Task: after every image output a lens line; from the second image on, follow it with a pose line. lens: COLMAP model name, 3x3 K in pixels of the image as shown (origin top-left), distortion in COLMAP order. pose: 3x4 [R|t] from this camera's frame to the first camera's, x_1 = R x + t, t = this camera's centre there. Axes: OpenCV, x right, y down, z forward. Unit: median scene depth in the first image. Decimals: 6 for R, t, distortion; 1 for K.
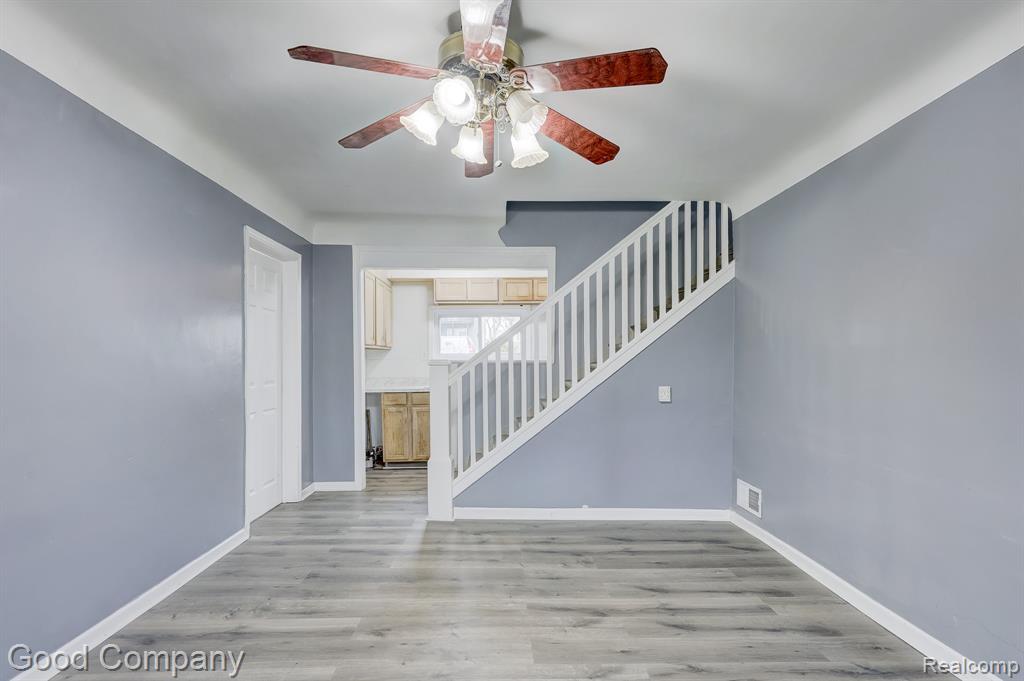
lens RADIAL K [[520.5, 0, 541.9], [0, 520.5, 366.1], [0, 0, 1]] dist [-0.000325, 0.000092]
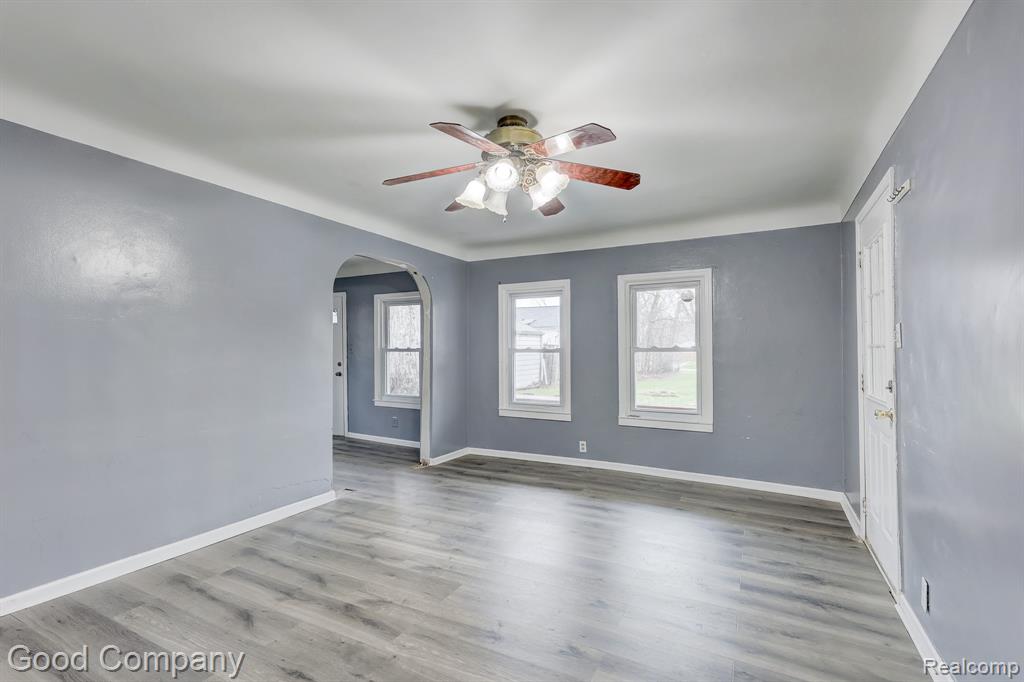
lens RADIAL K [[458.2, 0, 494.6], [0, 458.2, 350.3], [0, 0, 1]] dist [0.002961, 0.000203]
pose [[-0.832519, -0.000465, 0.553996, -0.386913], [0.000265, 0.999999, 0.001237, 0.006202], [-0.553996, 0.001177, -0.832518, 1.050861]]
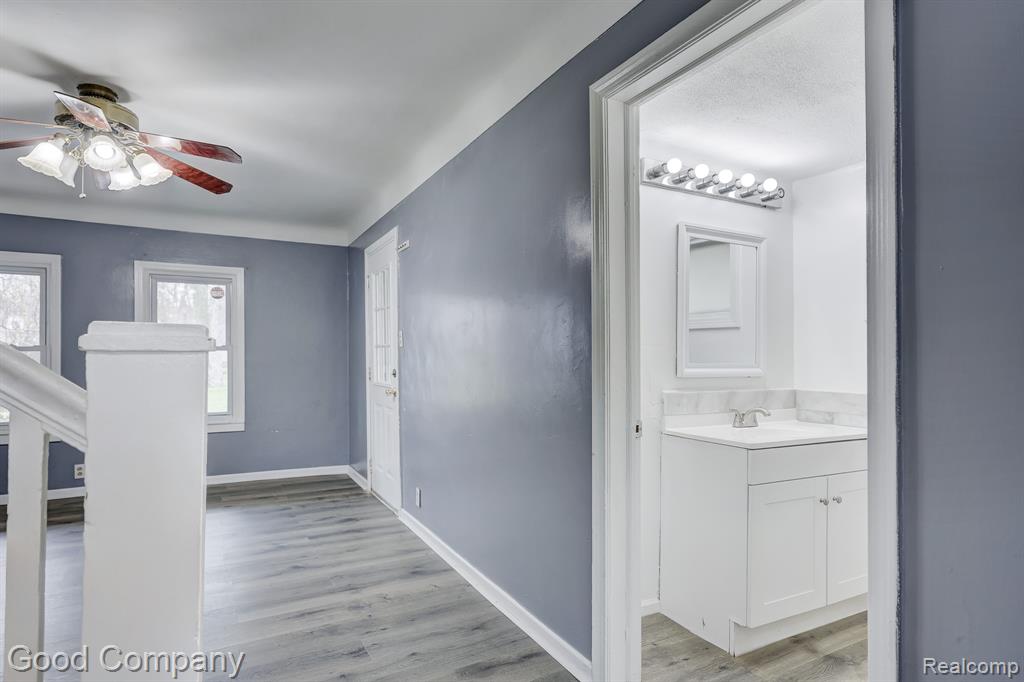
lens RADIAL K [[552.3, 0, 499.2], [0, 552.3, 351.4], [0, 0, 1]] dist [0.018497, -0.000234]
pose [[-0.918829, -0.004362, -0.394632, -0.249061], [-0.003422, 0.999989, -0.003084, 0.014594], [0.394642, -0.001483, -0.918834, 1.324891]]
